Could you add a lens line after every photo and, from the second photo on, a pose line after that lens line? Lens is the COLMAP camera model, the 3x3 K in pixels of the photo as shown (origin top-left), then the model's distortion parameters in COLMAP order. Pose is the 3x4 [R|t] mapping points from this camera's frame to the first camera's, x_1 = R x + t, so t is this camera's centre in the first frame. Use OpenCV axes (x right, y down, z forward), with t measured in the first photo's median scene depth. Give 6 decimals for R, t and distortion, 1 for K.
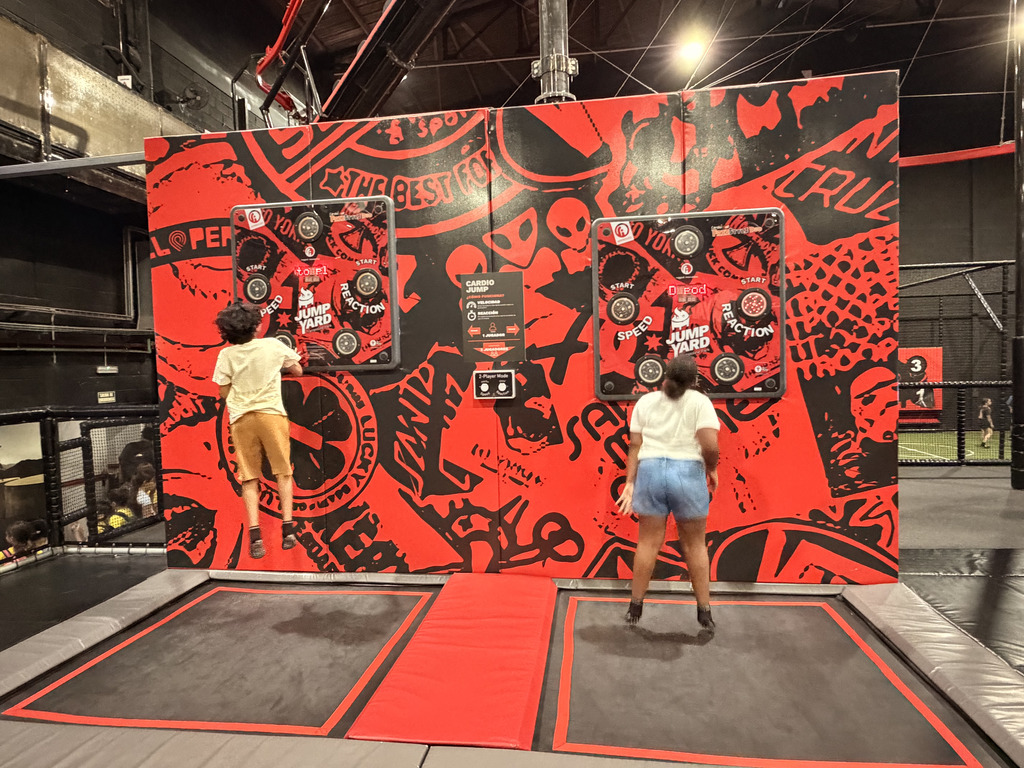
lens RADIAL K [[603.7, 0, 512.0], [0, 603.7, 384.0], [0, 0, 1]] dist [-0.000320, 0.002509]
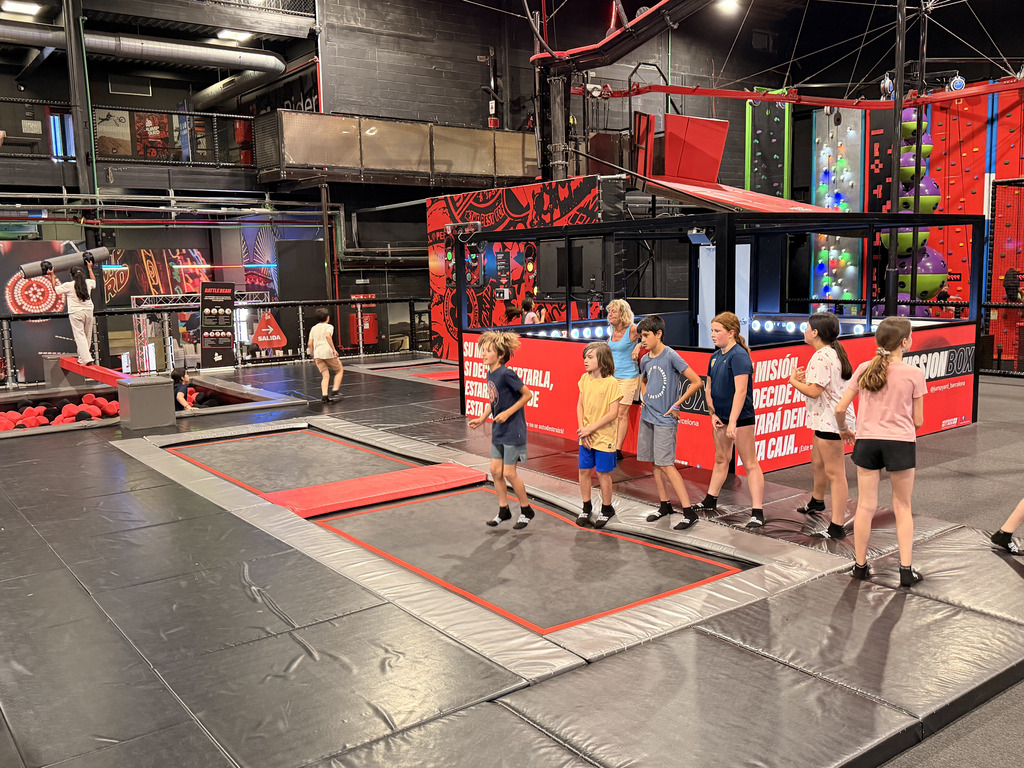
lens RADIAL K [[918.8, 0, 512.0], [0, 918.8, 384.0], [0, 0, 1]] dist [-0.004626, -0.008326]
pose [[0.700631, 0.103462, -0.705983, 2.757982], [-0.019333, 0.991821, 0.126165, -0.112034], [0.713262, -0.074746, 0.696901, -1.726684]]
